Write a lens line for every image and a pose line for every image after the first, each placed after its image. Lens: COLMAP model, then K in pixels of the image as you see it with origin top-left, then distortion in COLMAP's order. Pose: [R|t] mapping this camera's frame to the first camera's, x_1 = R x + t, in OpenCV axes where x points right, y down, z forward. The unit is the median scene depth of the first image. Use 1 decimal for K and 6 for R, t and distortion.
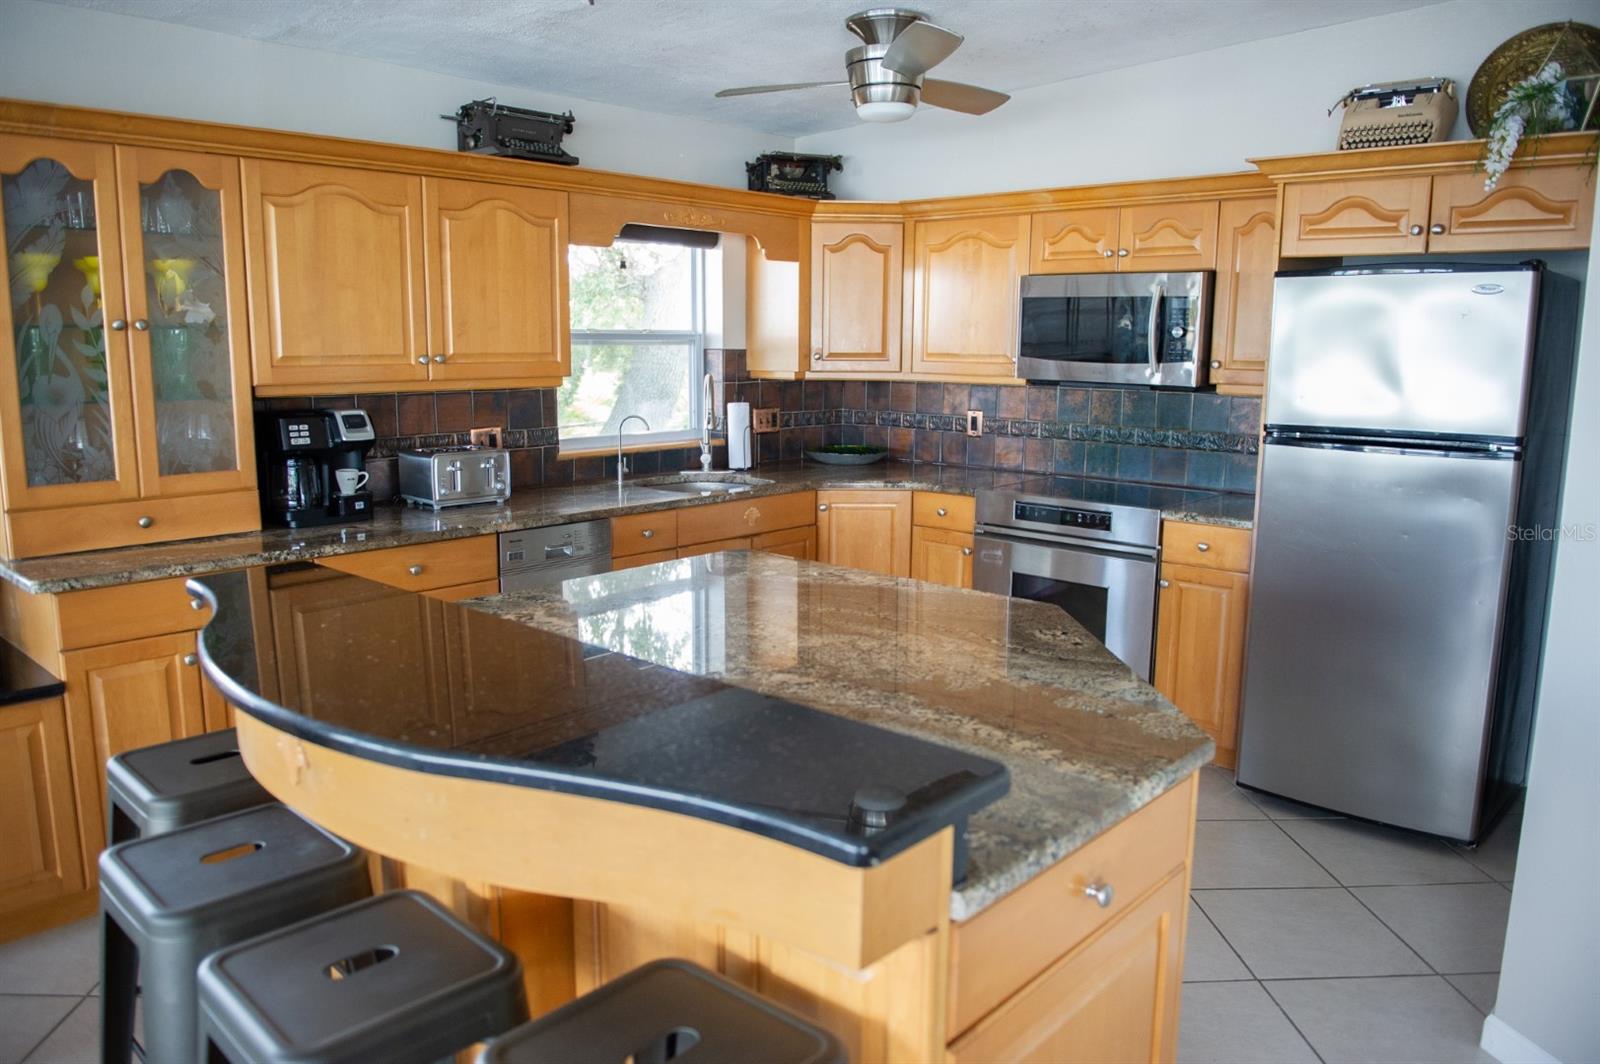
lens RADIAL K [[1131.0, 0, 800.0], [0, 1131.0, 532.0], [0, 0, 1]] dist [-0.046456, -0.004329]
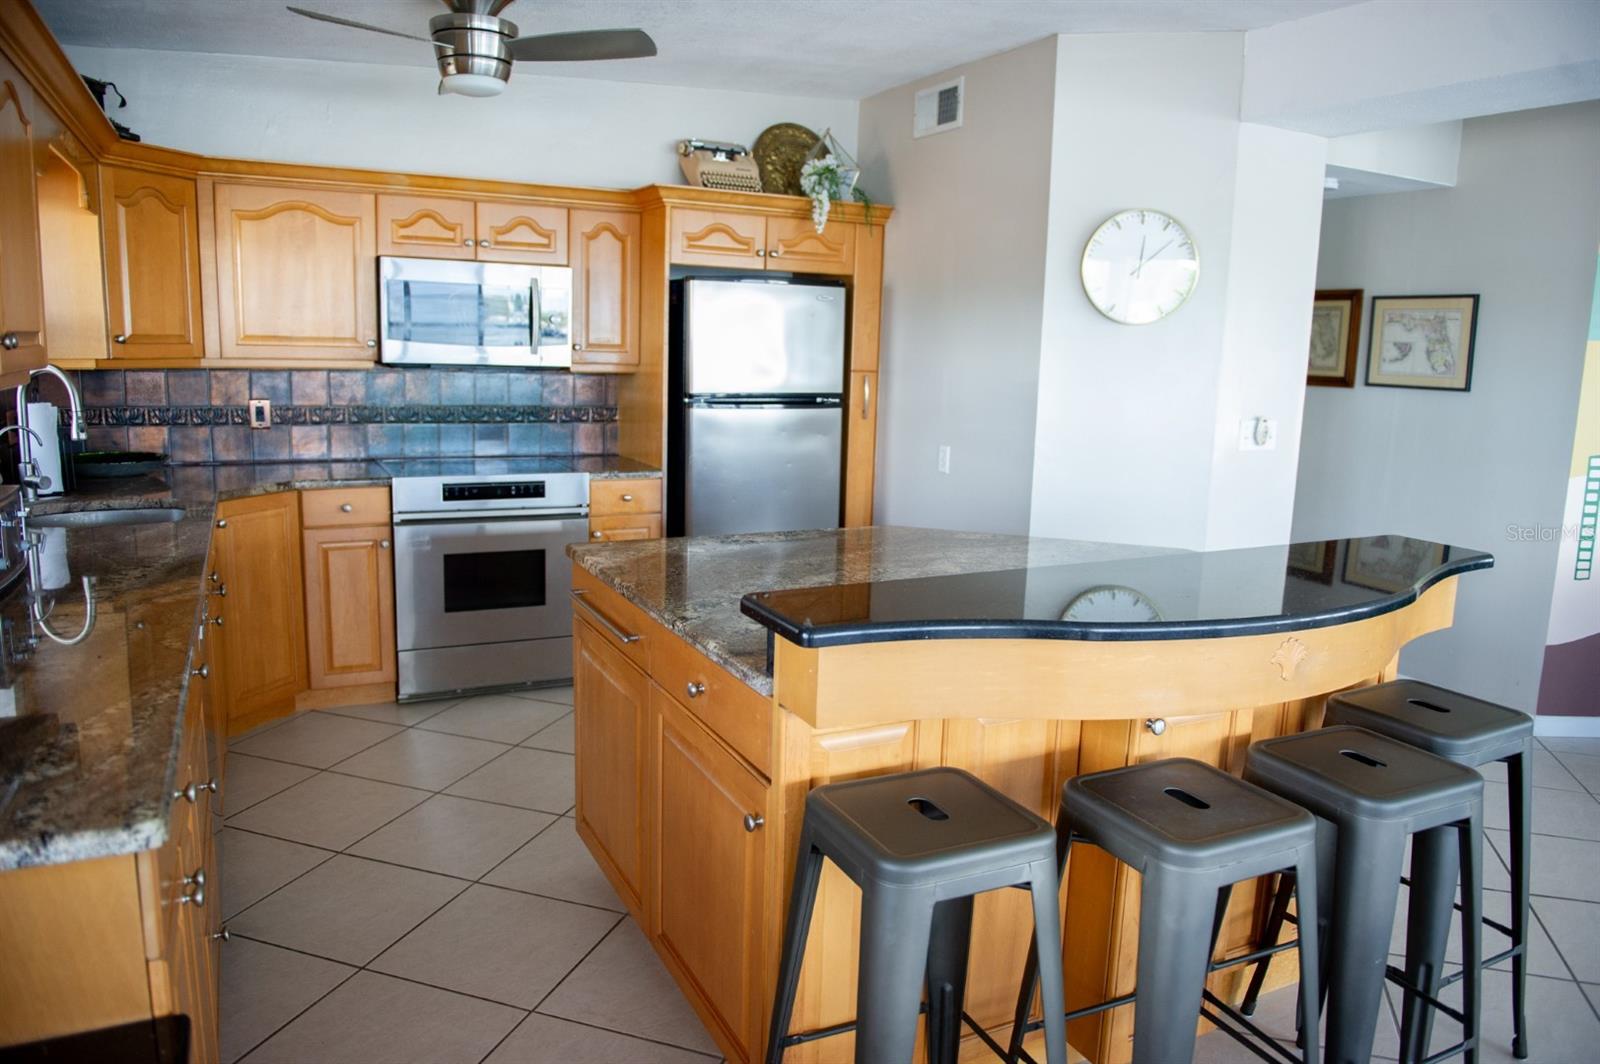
lens RADIAL K [[1103.6, 0, 800.0], [0, 1103.6, 532.0], [0, 0, 1]] dist [-0.053098, -0.001286]
pose [[0.360544, -0.150868, 0.920460, -0.597289], [0.131362, 0.985210, 0.110026, -0.050158], [-0.923446, 0.081245, 0.375030, 0.339618]]
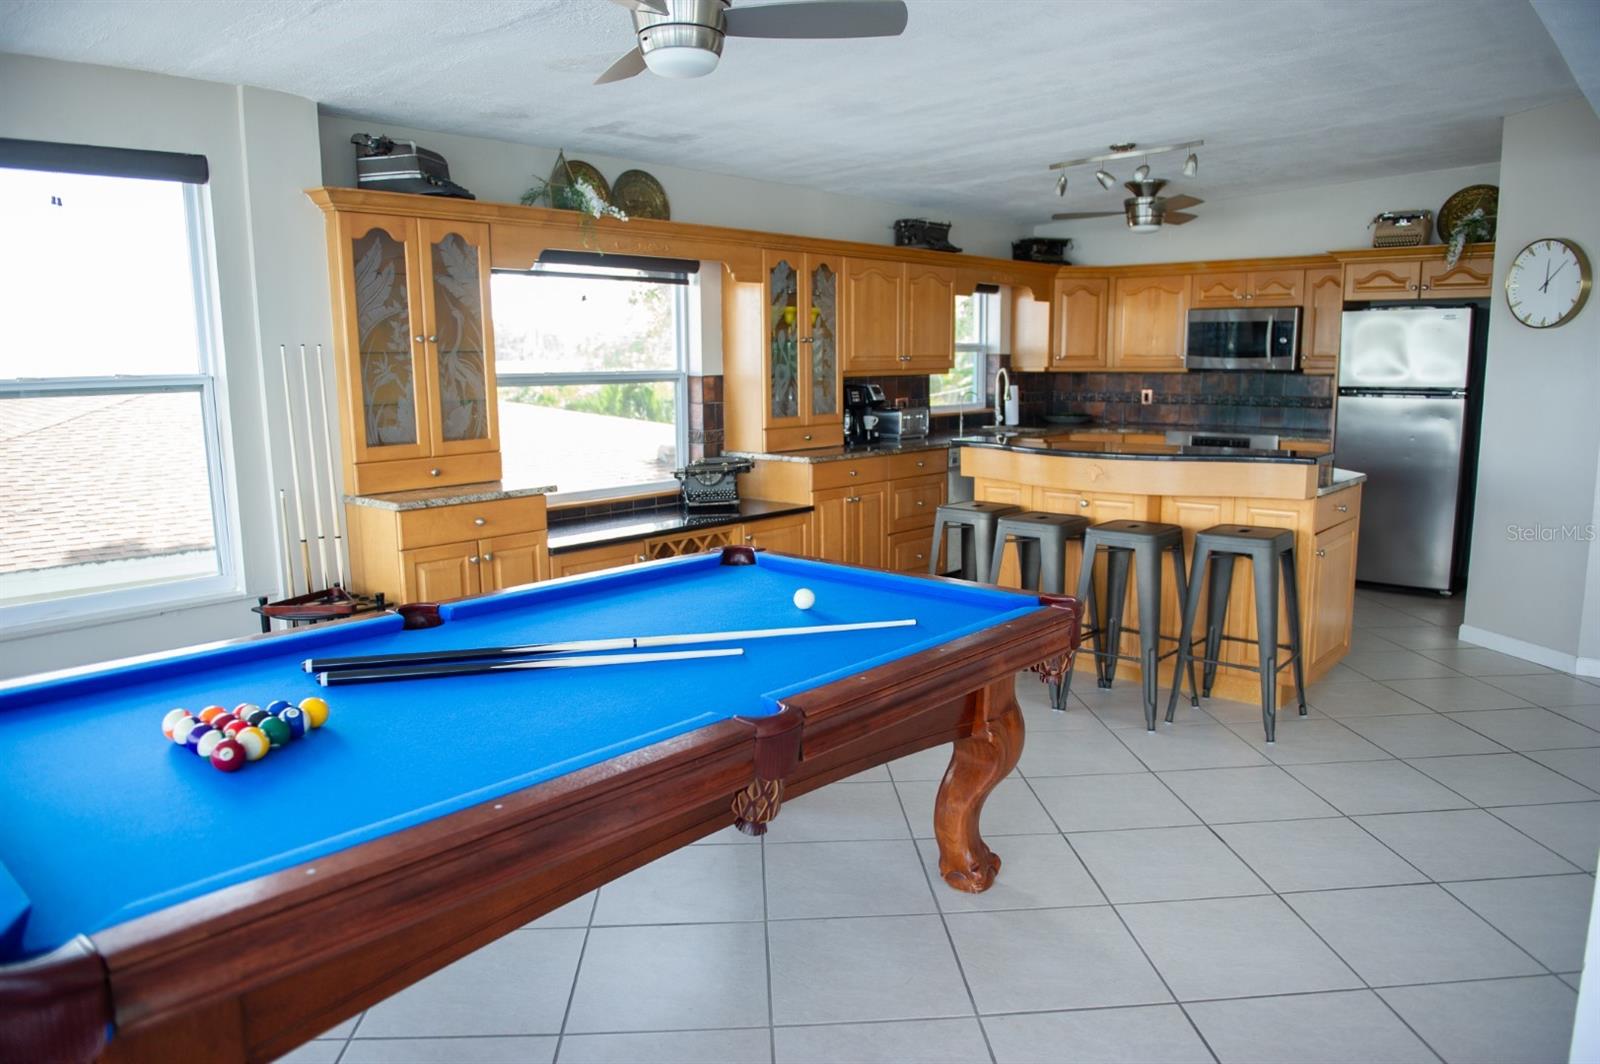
lens RADIAL K [[1089.6, 0, 800.0], [0, 1089.6, 532.0], [0, 0, 1]] dist [-0.053685, -0.000338]
pose [[0.999847, -0.016502, 0.005747, -0.437863], [0.016555, 0.999818, -0.009438, 0.129938], [-0.005590, 0.009532, 0.999939, -0.702239]]
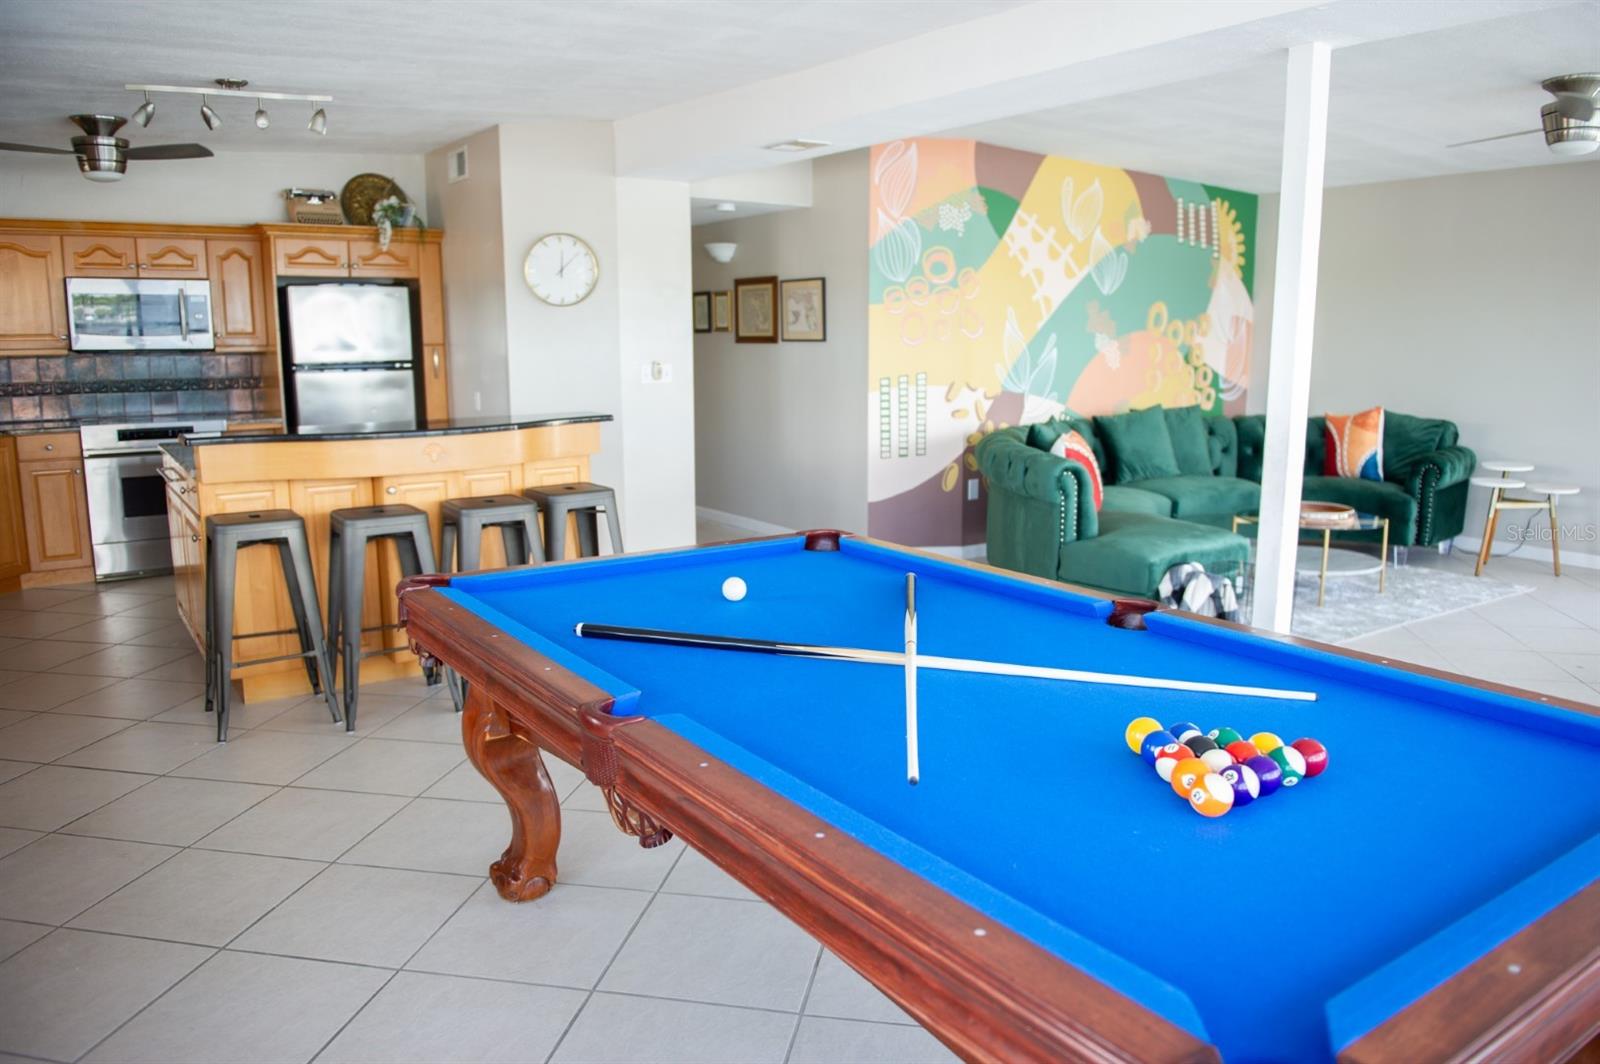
lens RADIAL K [[1141.4, 0, 800.0], [0, 1141.4, 532.0], [0, 0, 1]] dist [-0.038592, -0.017204]
pose [[0.226708, -0.172176, 0.958623, -1.046107], [0.167996, 0.976411, 0.135641, 0.055422], [-0.959365, 0.130294, 0.250285, -0.221352]]
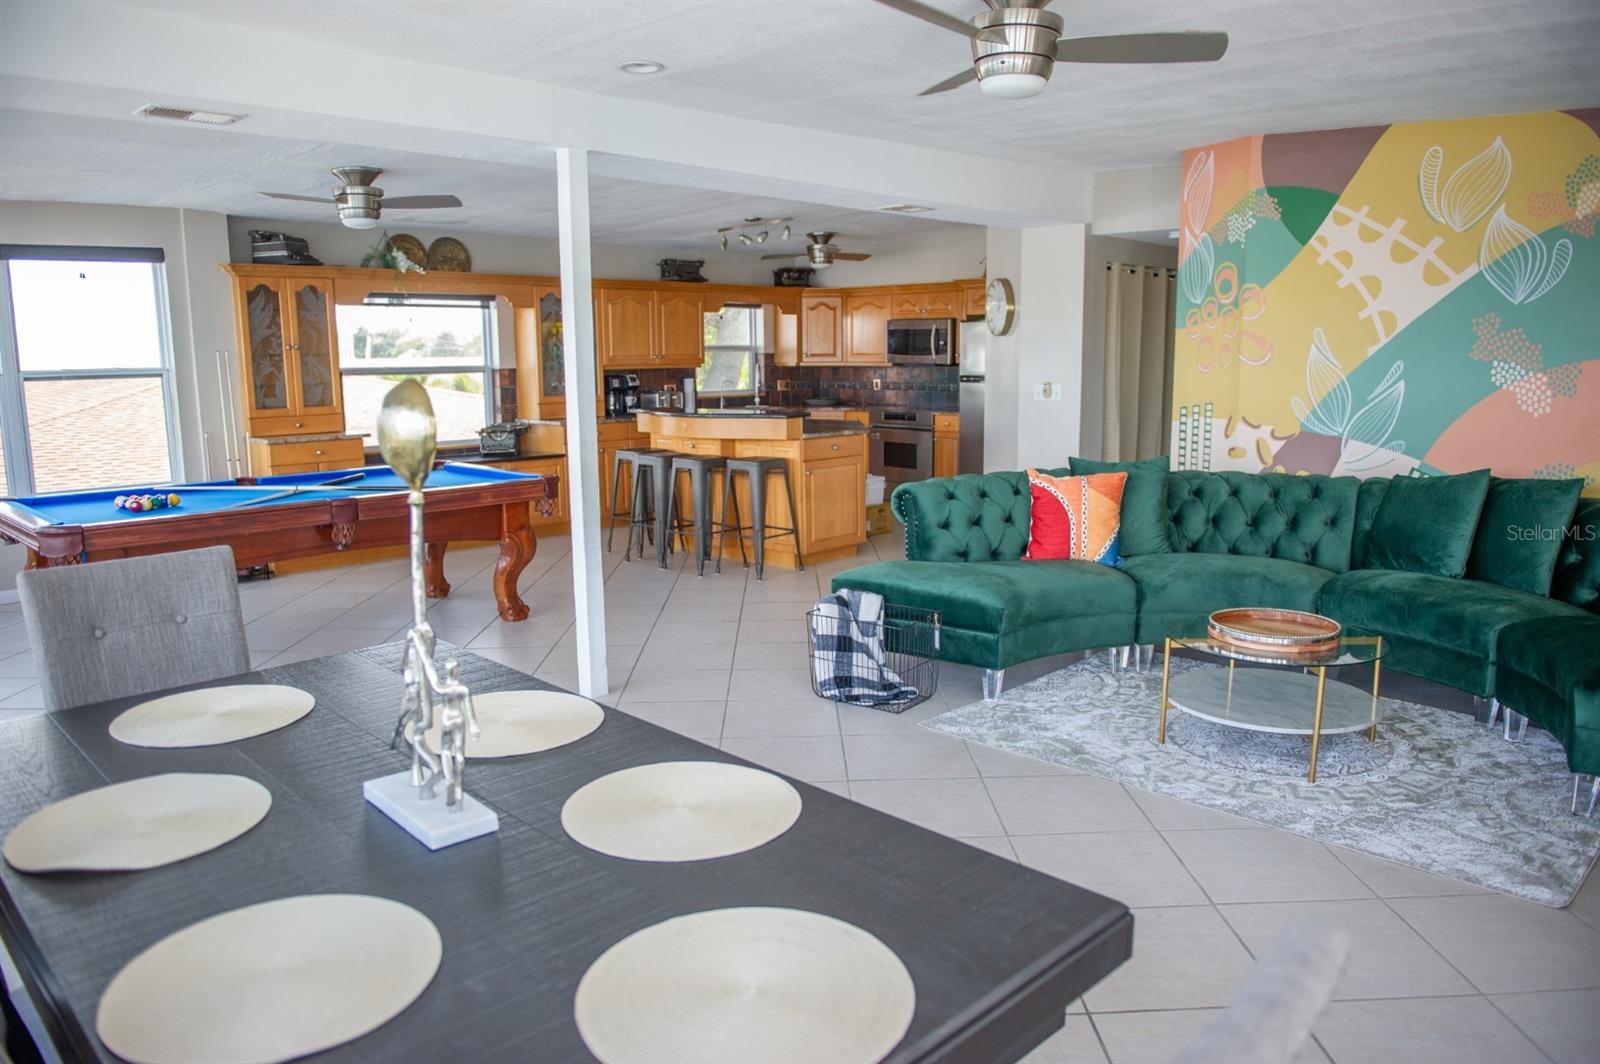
lens RADIAL K [[1121.0, 0, 800.0], [0, 1121.0, 532.0], [0, 0, 1]] dist [-0.050132, -0.000091]
pose [[0.999315, -0.008786, -0.035945, 0.094797], [0.008434, 0.999915, -0.009919, 0.255258], [0.036029, 0.009609, 0.999305, -1.436477]]
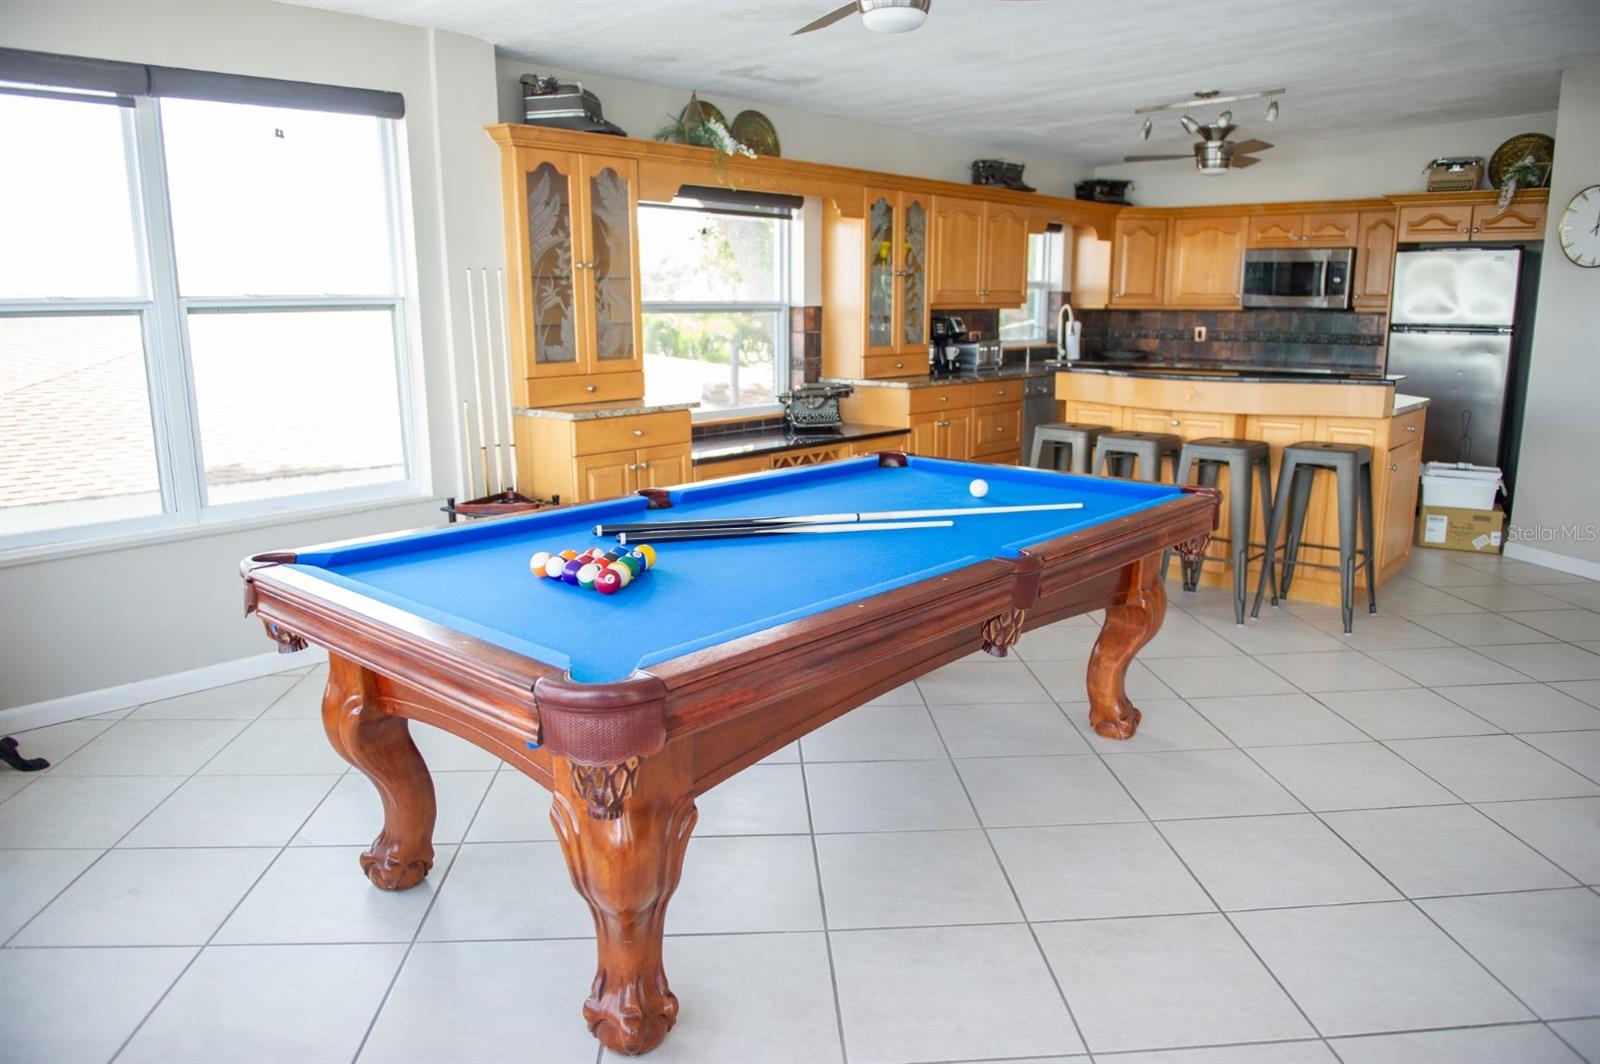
lens RADIAL K [[1103.6, 0, 800.0], [0, 1103.6, 532.0], [0, 0, 1]] dist [-0.053098, -0.001286]
pose [[0.999903, -0.010838, 0.008754, -0.570809], [0.010508, 0.999264, 0.036895, 0.166555], [-0.009147, -0.036799, 0.999281, -0.822411]]
